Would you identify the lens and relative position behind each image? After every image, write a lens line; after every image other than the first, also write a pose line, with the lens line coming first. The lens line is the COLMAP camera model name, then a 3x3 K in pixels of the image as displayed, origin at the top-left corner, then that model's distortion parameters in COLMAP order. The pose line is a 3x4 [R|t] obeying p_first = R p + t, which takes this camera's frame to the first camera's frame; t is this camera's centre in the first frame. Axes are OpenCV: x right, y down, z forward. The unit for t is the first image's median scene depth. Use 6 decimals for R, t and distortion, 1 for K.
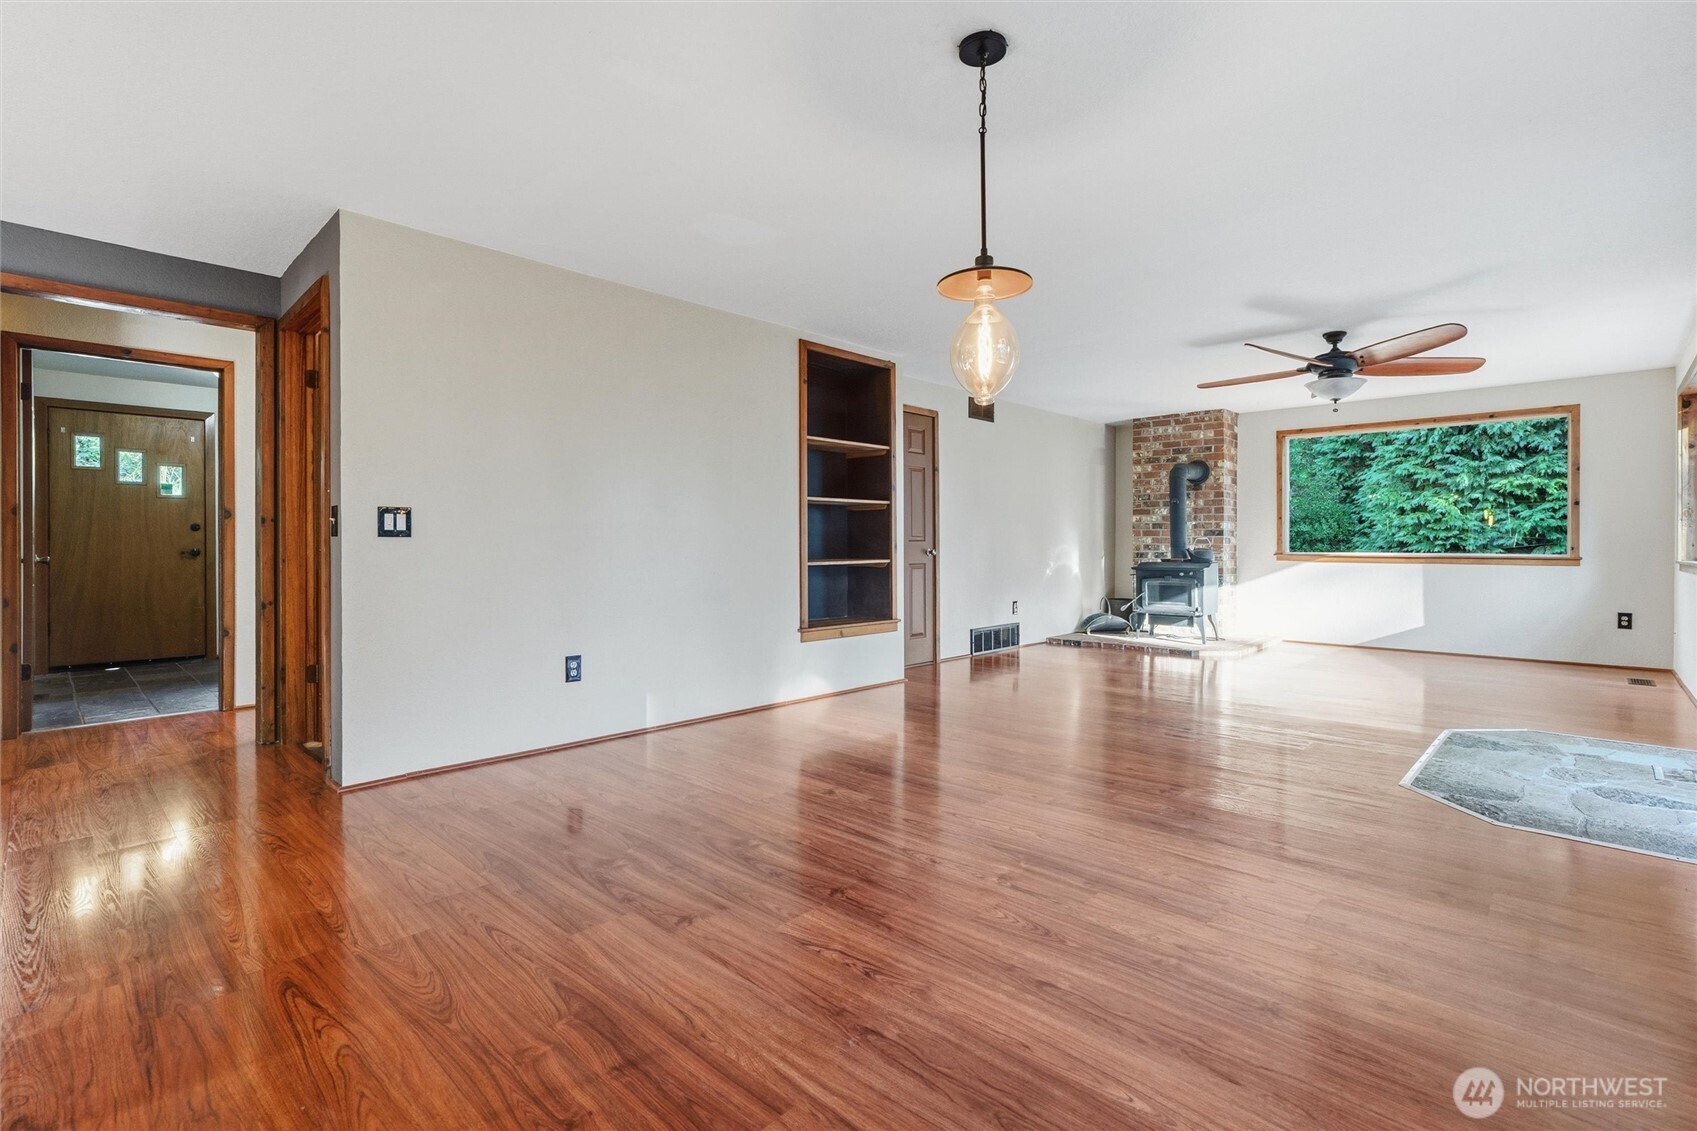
lens RADIAL K [[770.0, 0, 837.2], [0, 770.0, 545.9], [0, 0, 1]] dist [-0.001864, 0.010463]
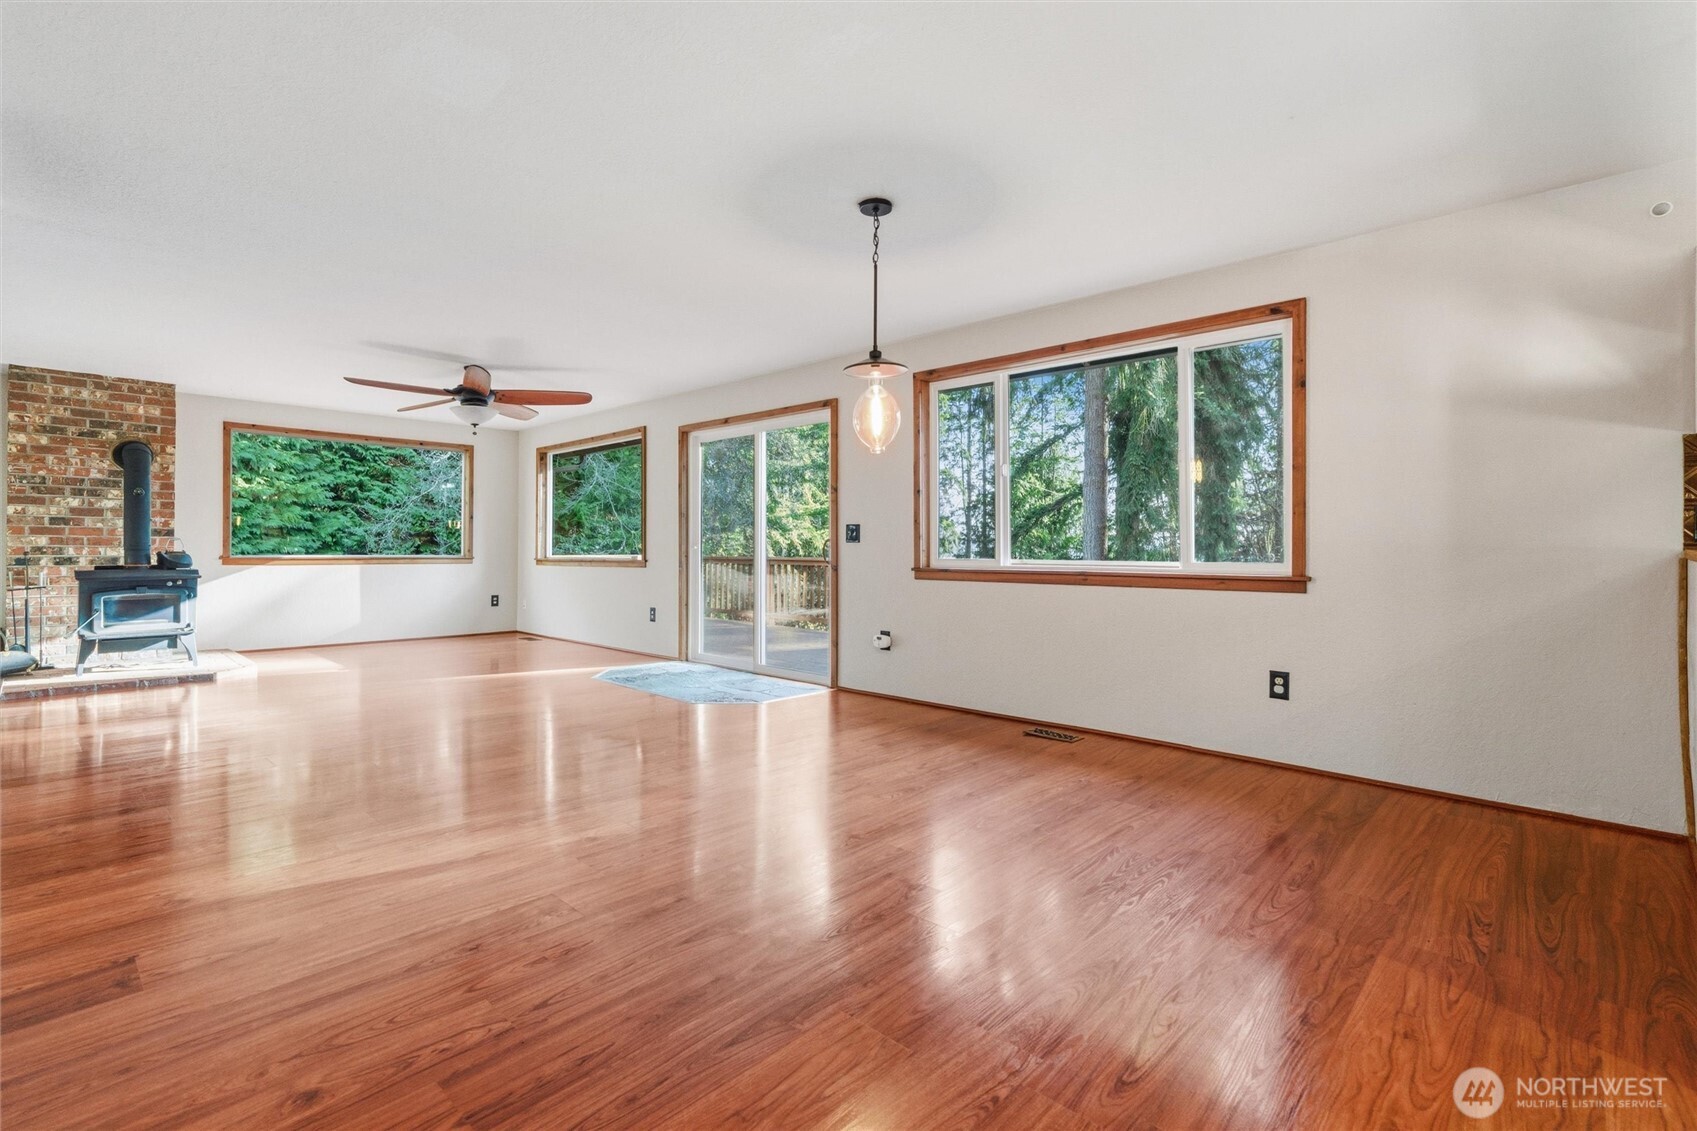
lens RADIAL K [[770.0, 0, 837.2], [0, 770.0, 545.9], [0, 0, 1]] dist [-0.001864, 0.010463]
pose [[0.017795, 0.002774, 0.999838, -0.328133], [-0.001065, 0.999996, -0.002755, -0.001537], [-0.999841, -0.001016, 0.017798, 0.272493]]
